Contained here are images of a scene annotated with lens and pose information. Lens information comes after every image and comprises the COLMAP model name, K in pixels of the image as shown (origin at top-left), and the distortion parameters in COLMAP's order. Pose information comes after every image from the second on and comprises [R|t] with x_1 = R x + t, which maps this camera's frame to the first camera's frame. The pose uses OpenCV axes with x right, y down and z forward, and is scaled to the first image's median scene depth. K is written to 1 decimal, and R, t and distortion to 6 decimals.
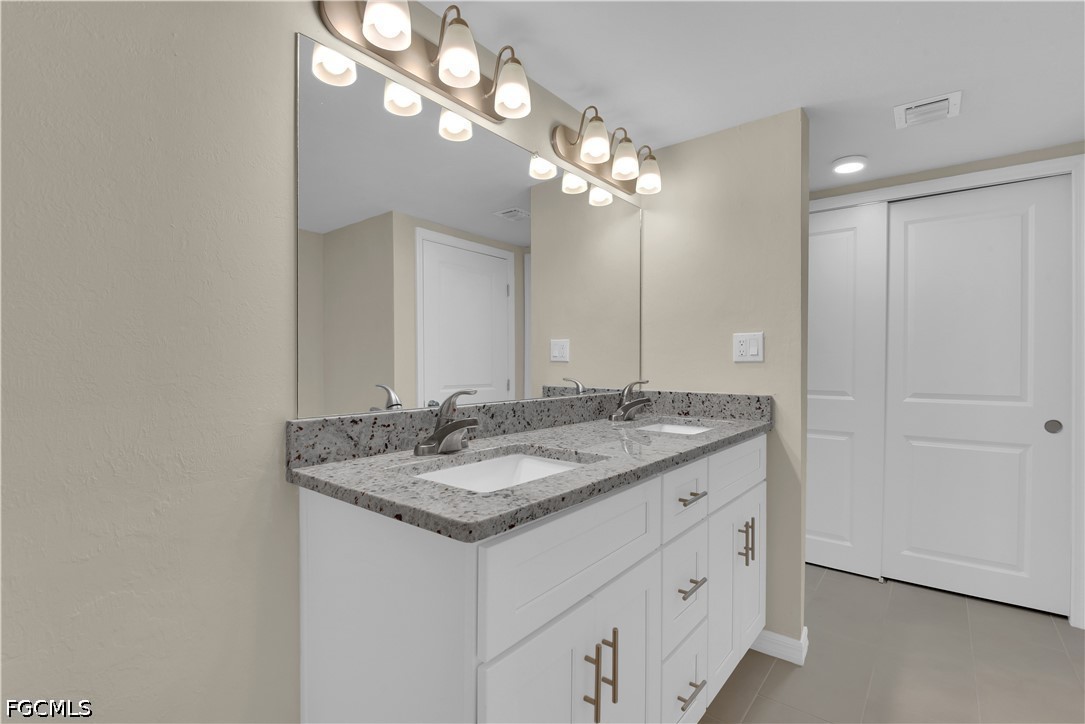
lens RADIAL K [[488.9, 0, 540.6], [0, 488.9, 362.0], [0, 0, 1]] dist [0.021385, 0.000529]
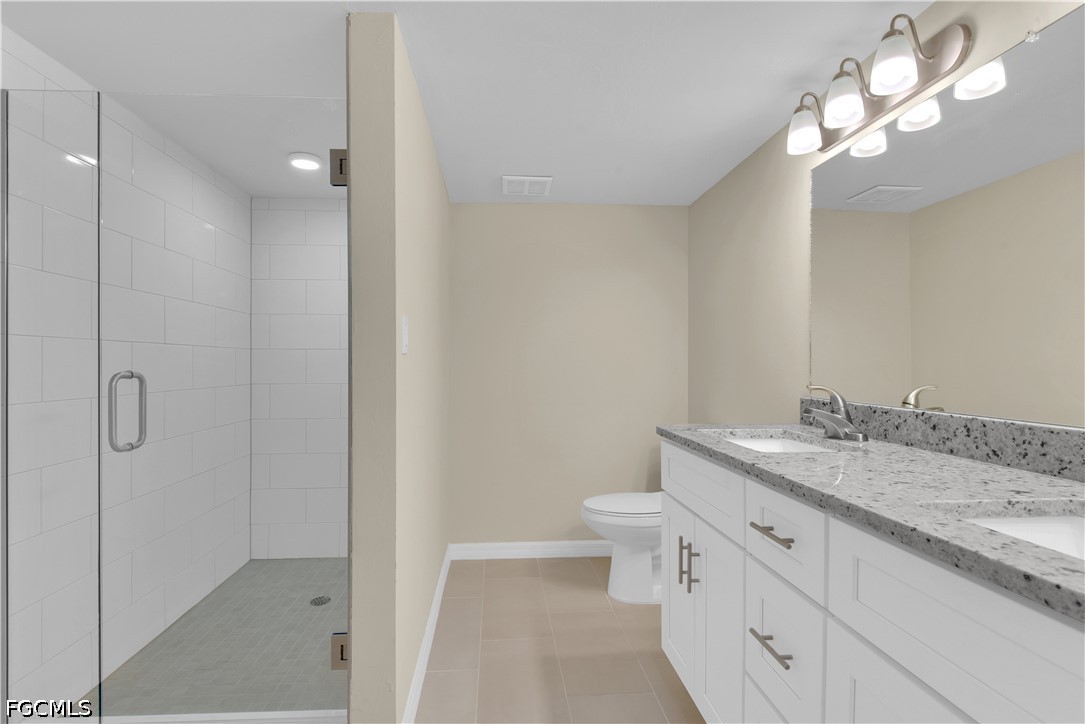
lens RADIAL K [[488.9, 0, 533.5], [0, 488.9, 364.8], [0, 0, 1]] dist [0.021385, 0.000529]
pose [[-0.726919, -0.001737, -0.686721, 1.135377], [-0.002637, 0.999996, 0.000262, 0.004877], [0.686718, 0.002002, -0.726921, 1.311975]]
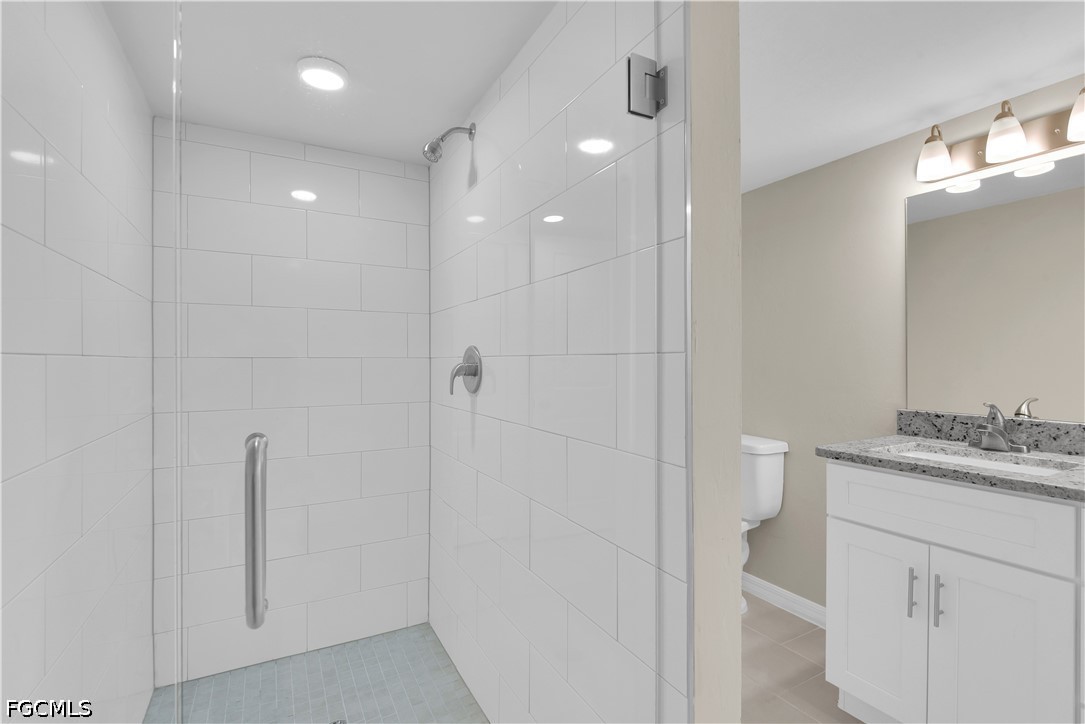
lens RADIAL K [[488.9, 0, 550.5], [0, 488.9, 363.2], [0, 0, 1]] dist [0.021385, 0.000529]
pose [[-0.349470, 0.005033, -0.936934, 1.407902], [0.002291, 0.999987, 0.004517, -0.054544], [0.936945, -0.000568, -0.349477, 0.341689]]
